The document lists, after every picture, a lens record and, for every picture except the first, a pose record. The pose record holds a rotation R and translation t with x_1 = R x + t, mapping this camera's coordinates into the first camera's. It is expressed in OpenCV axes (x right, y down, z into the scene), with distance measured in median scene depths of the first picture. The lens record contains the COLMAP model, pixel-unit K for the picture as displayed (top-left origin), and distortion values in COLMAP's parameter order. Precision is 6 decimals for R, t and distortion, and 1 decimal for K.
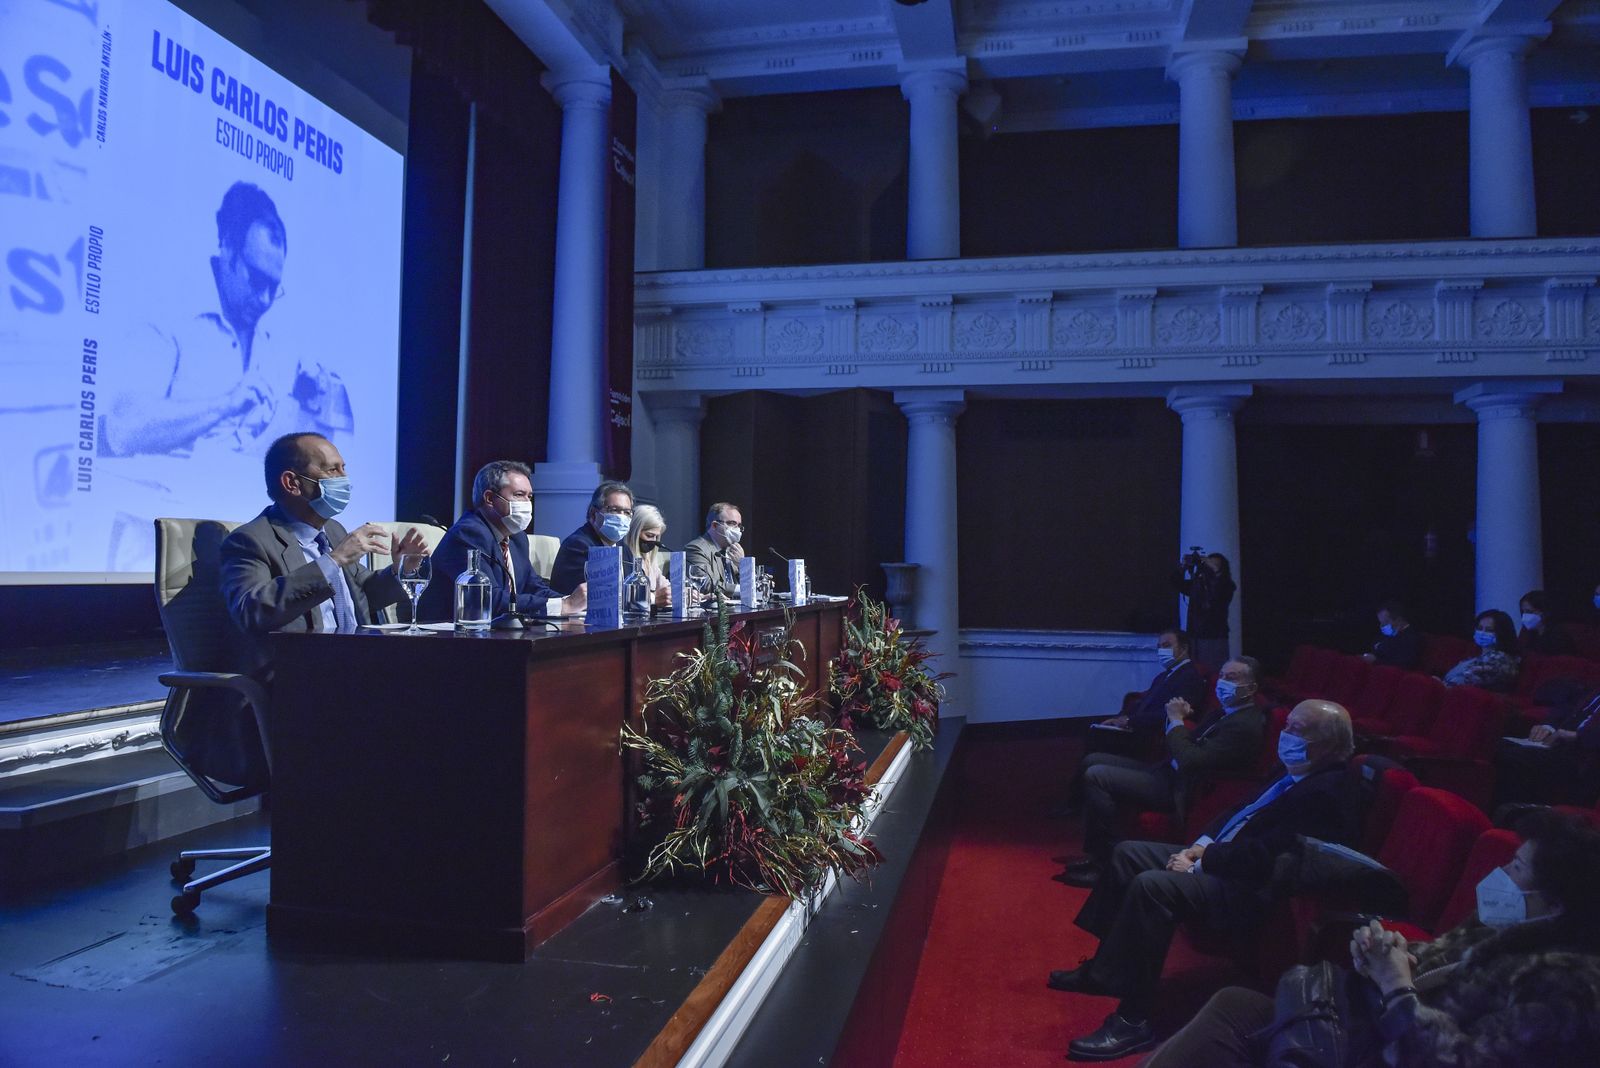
lens RADIAL K [[1086.5, 0, 791.7], [0, 1086.5, 523.5], [0, 0, 1]] dist [-0.050813, -0.001965]
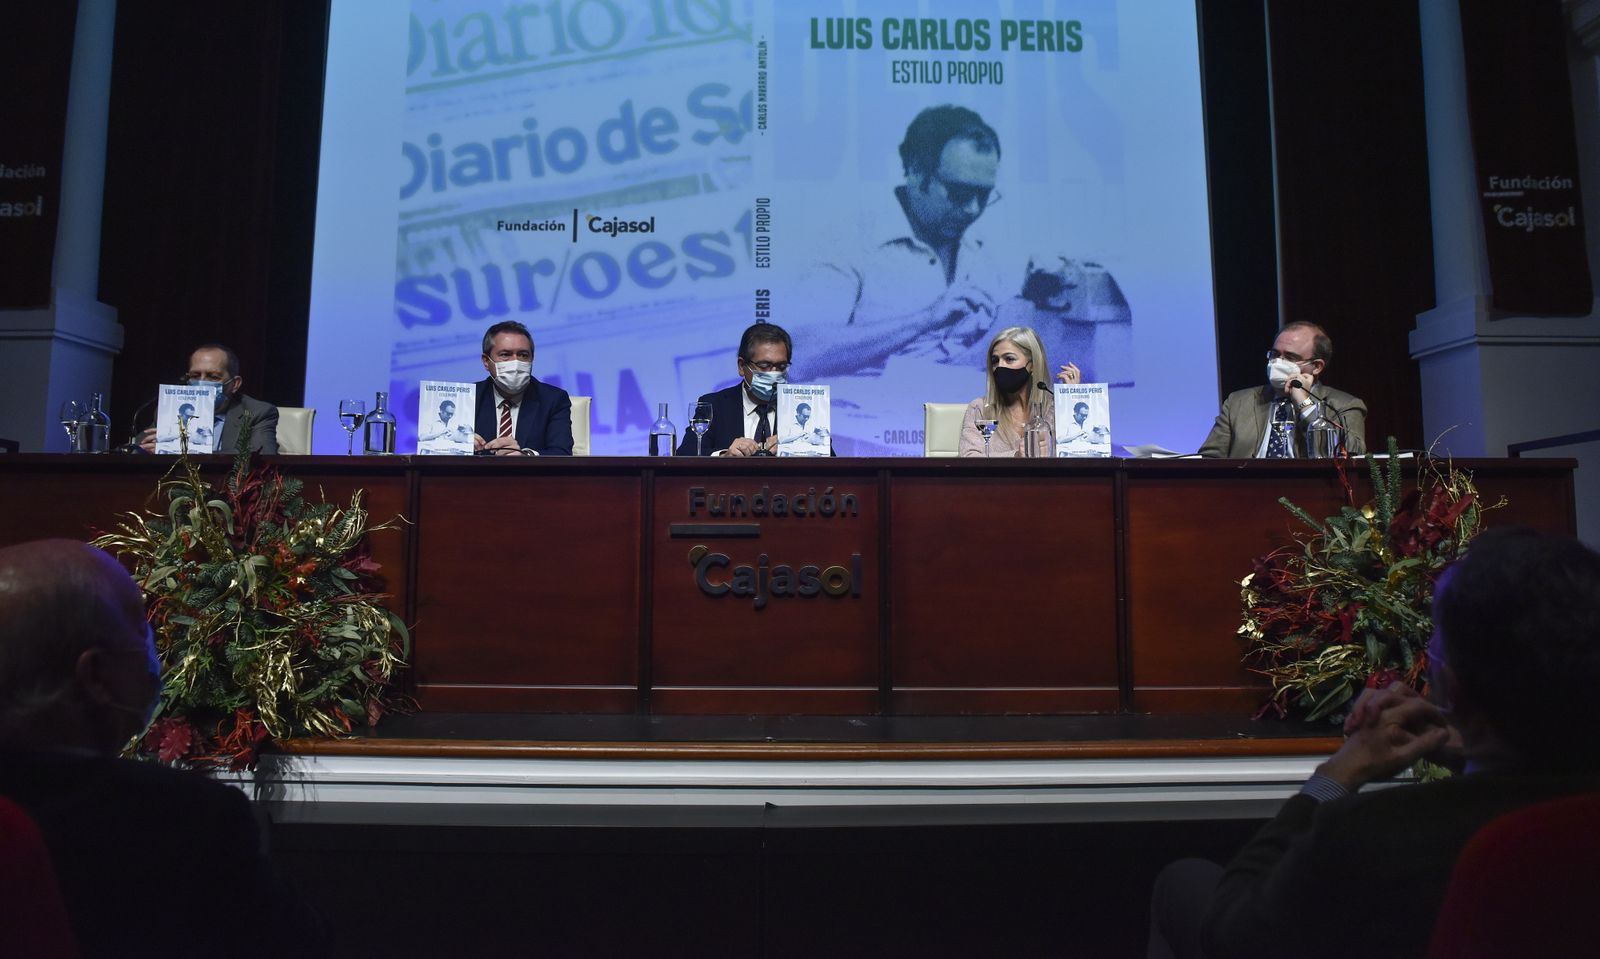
lens RADIAL K [[1098.1, 0, 794.5], [0, 1098.1, 412.8], [0, 0, 1]] dist [-0.039185, -0.010428]
pose [[0.228636, -0.118070, -0.966326, 0.464002], [0.043087, 0.992873, -0.111120, 0.091953], [0.972558, -0.016230, 0.232093, 0.626279]]
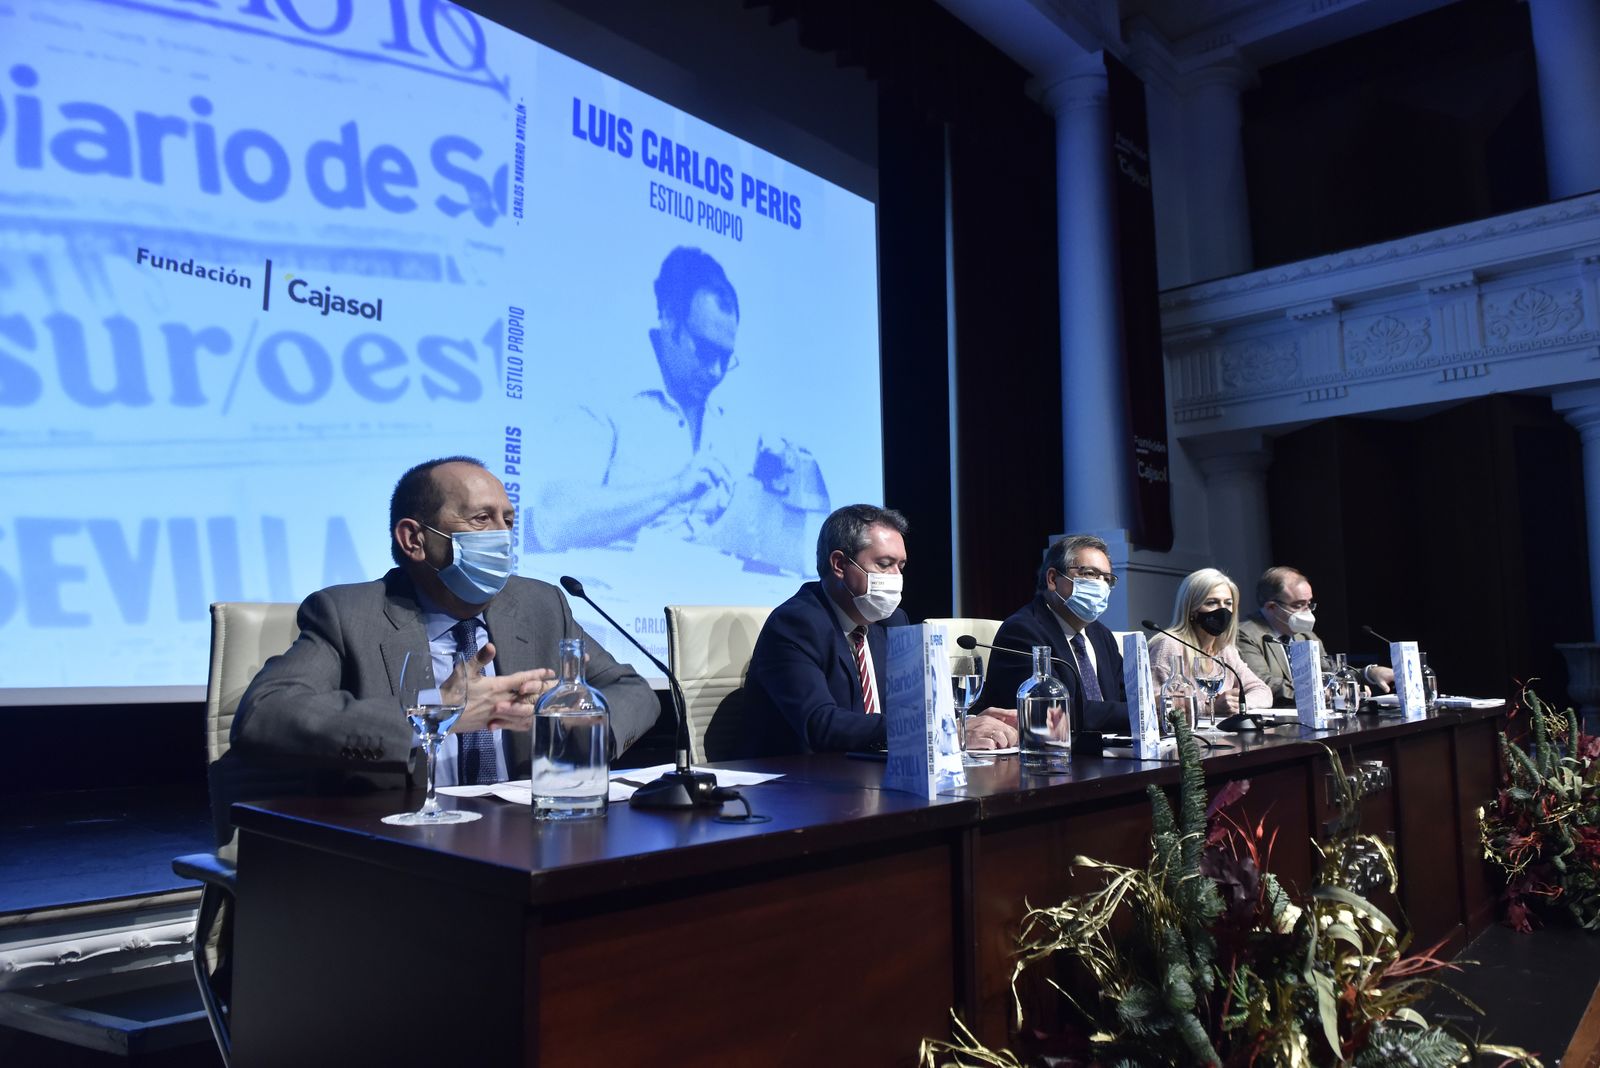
lens RADIAL K [[1086.5, 0, 796.6], [0, 1086.5, 529.0], [0, 0, 1]] dist [-0.050813, -0.001965]
pose [[0.861920, -0.081055, -0.500524, 0.014155], [0.040011, 0.994934, -0.092221, 0.010169], [0.505464, 0.059461, 0.860797, 0.268684]]
